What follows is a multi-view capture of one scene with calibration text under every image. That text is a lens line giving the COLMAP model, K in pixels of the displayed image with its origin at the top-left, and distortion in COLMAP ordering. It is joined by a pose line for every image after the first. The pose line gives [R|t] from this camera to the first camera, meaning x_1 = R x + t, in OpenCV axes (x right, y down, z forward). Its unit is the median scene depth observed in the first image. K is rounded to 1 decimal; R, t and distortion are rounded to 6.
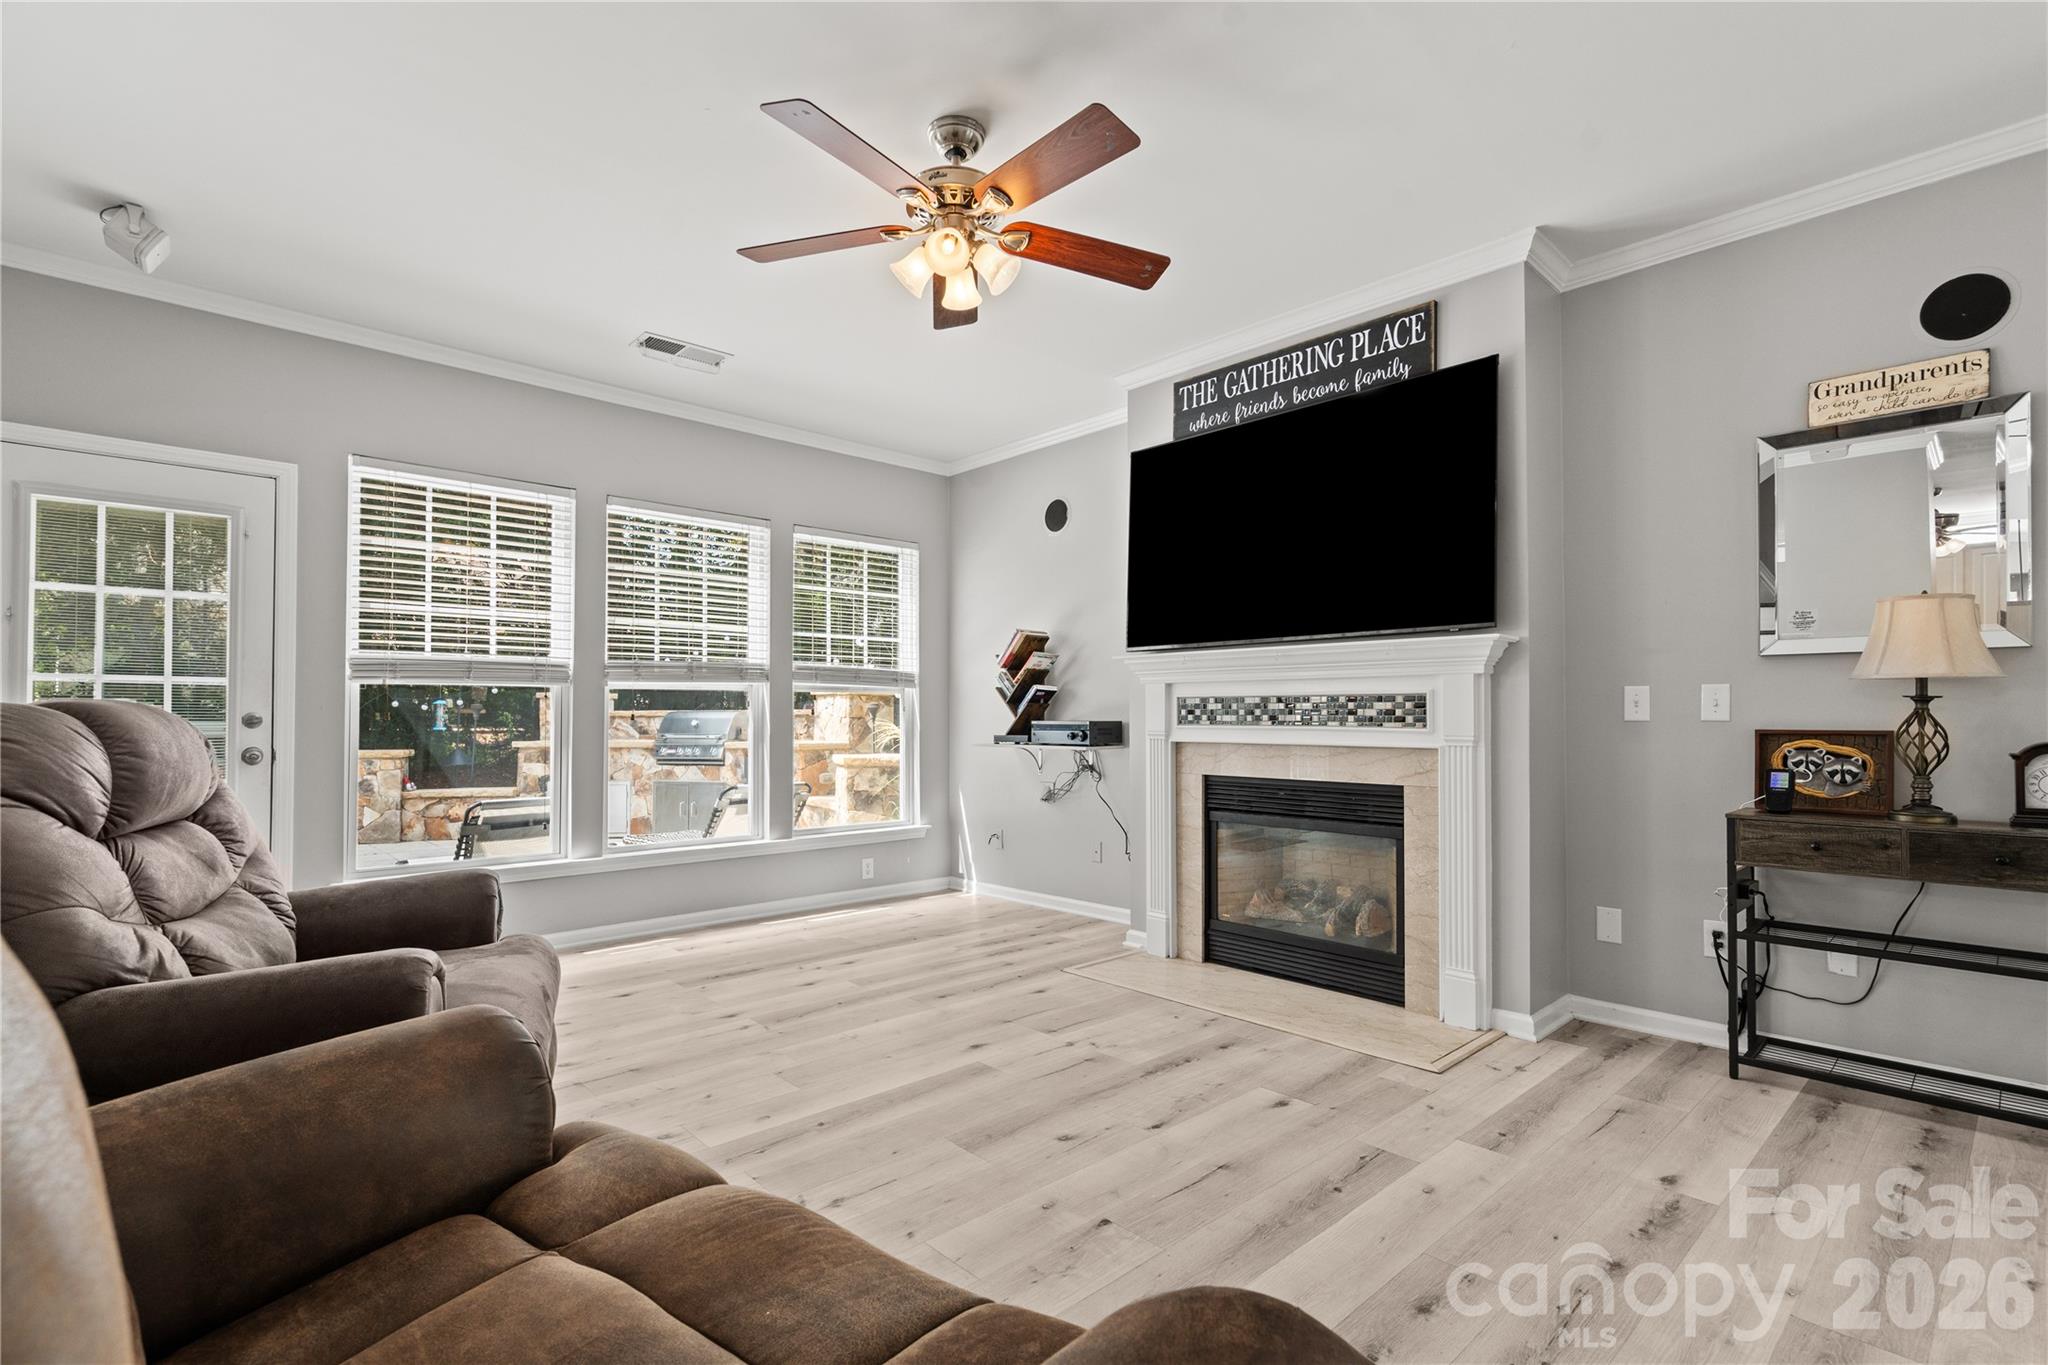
lens RADIAL K [[952.6, 0, 1008.5], [0, 952.6, 702.1], [0, 0, 1]] dist [0.002941, 0.002653]
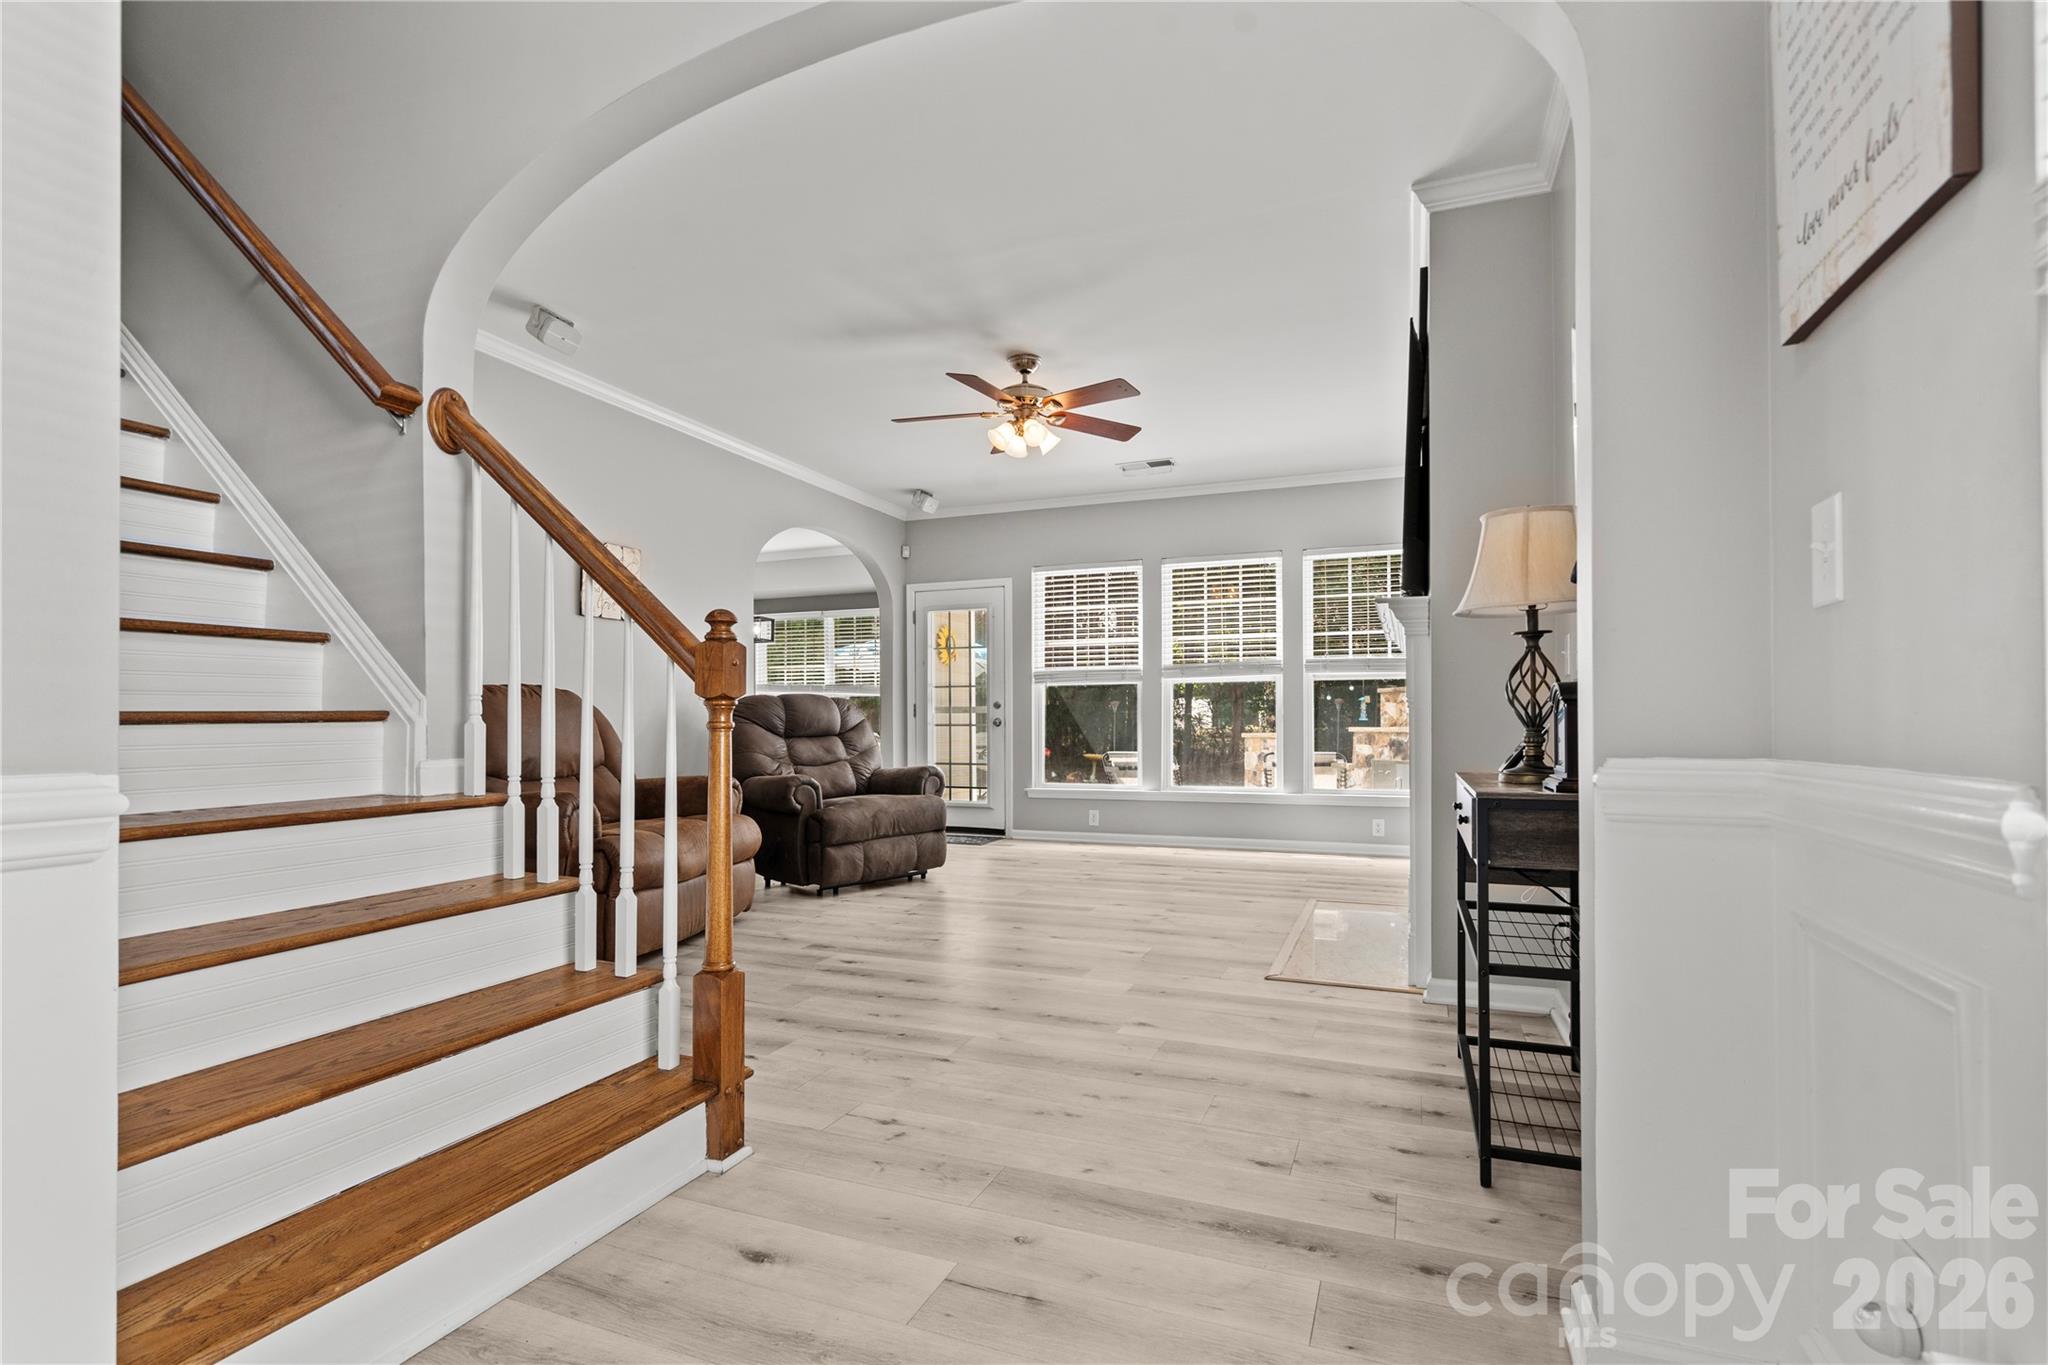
lens RADIAL K [[952.6, 0, 1027.0], [0, 952.6, 693.2], [0, 0, 1]] dist [0.002941, 0.002653]
pose [[0.427386, -0.029382, -0.903592, 1.094463], [0.020083, 0.999534, -0.023003, 0.041892], [0.903846, -0.008316, 0.427777, 0.173631]]
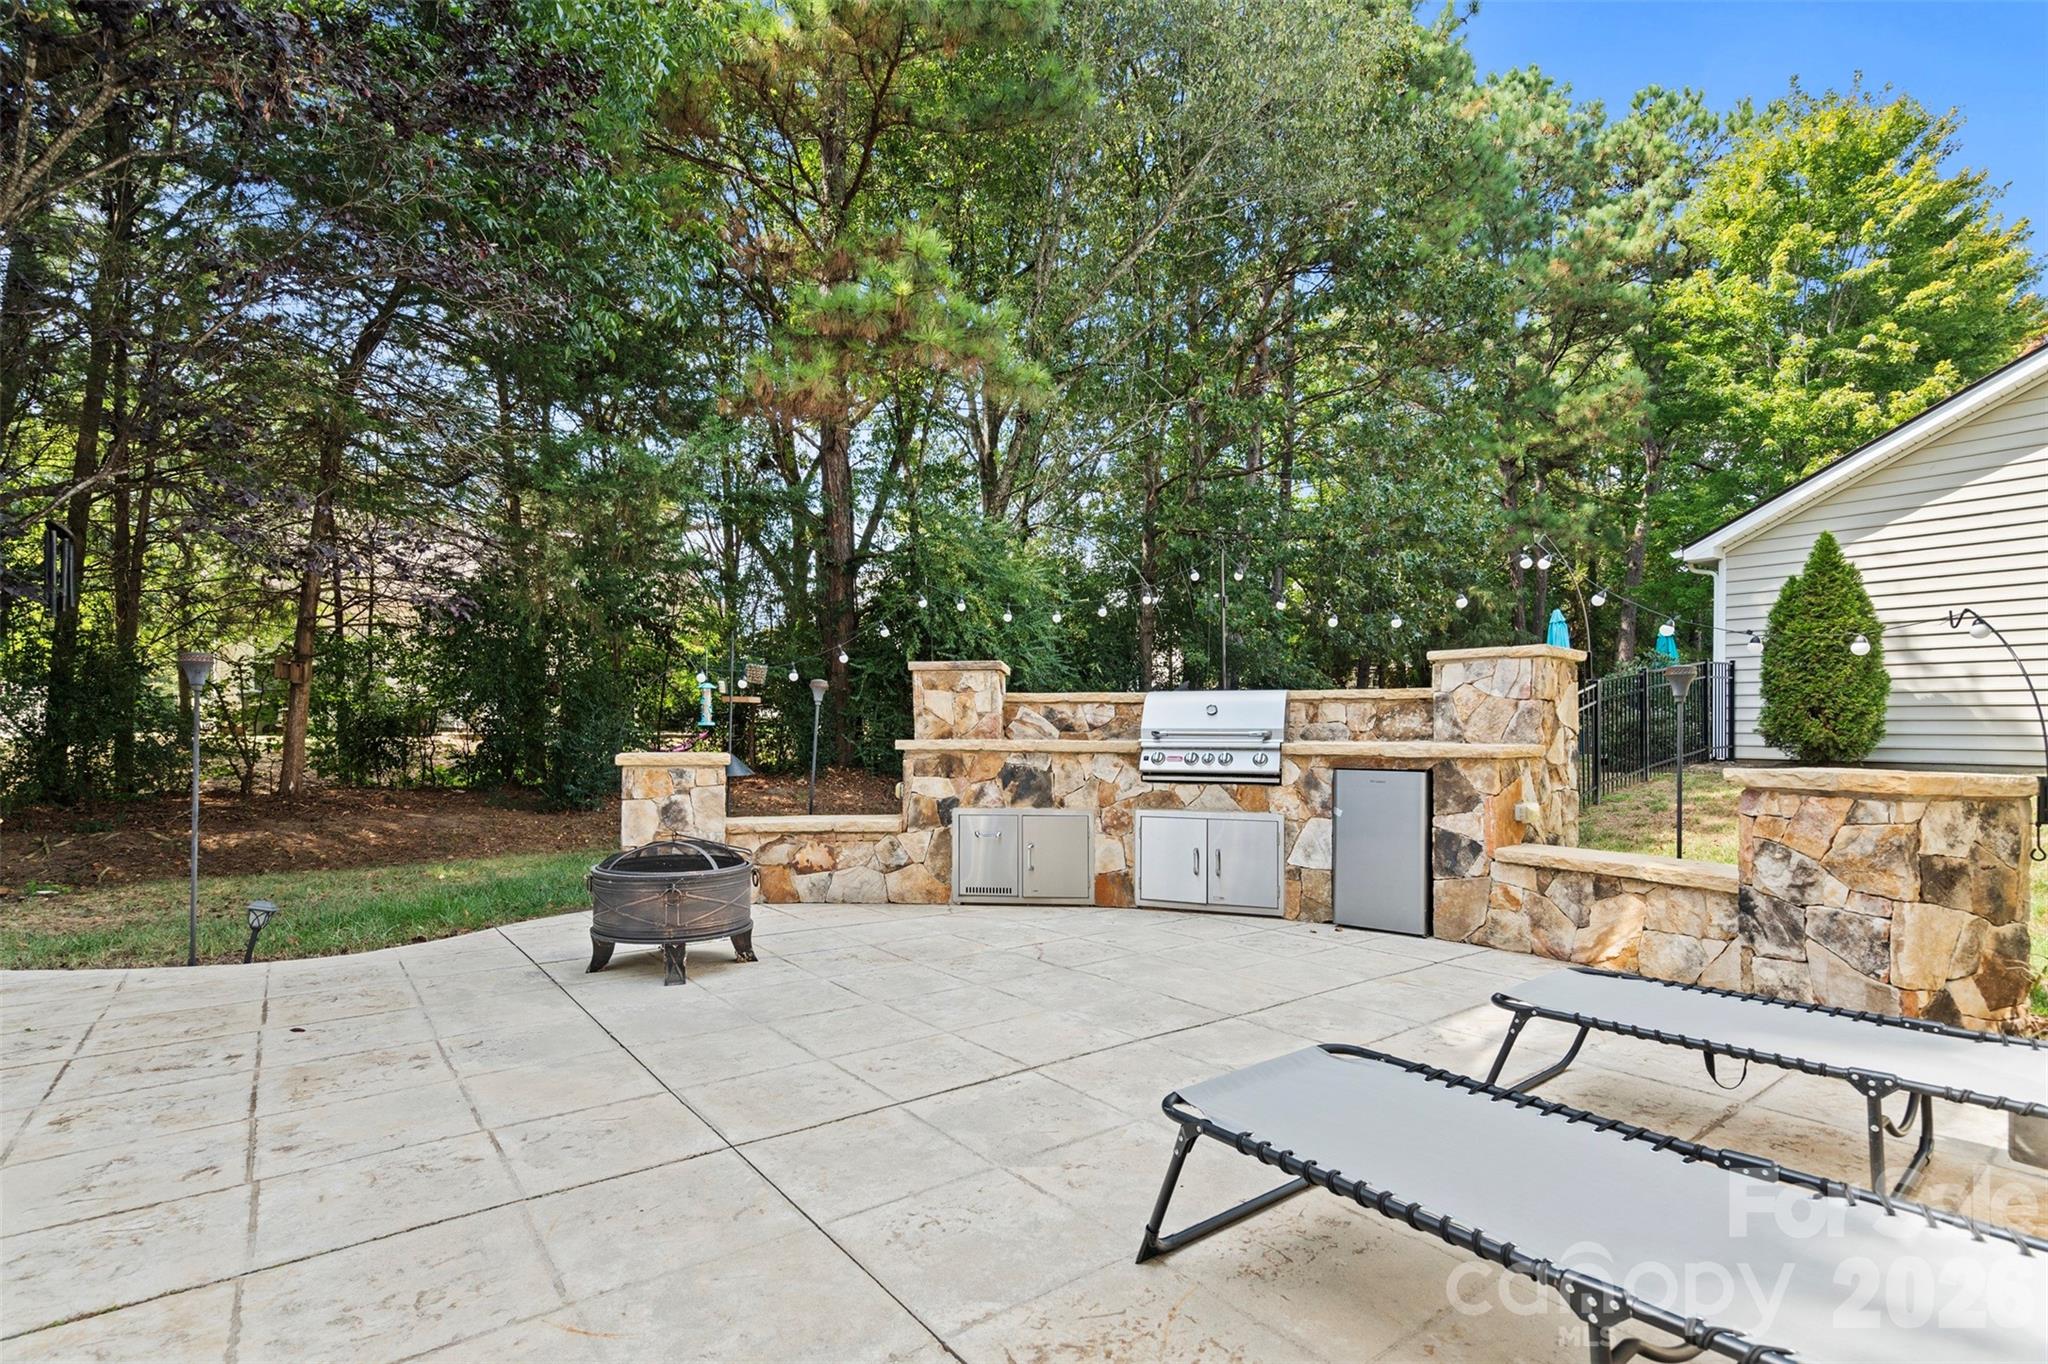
lens RADIAL K [[952.6, 0, 992.6], [0, 952.6, 733.1], [0, 0, 1]] dist [0.002941, 0.002653]
pose [[0.994742, 0.006340, -0.102214, -0.987063], [-0.004390, 0.999804, 0.019295, 0.064152], [0.102316, -0.018744, 0.994575, 1.035641]]
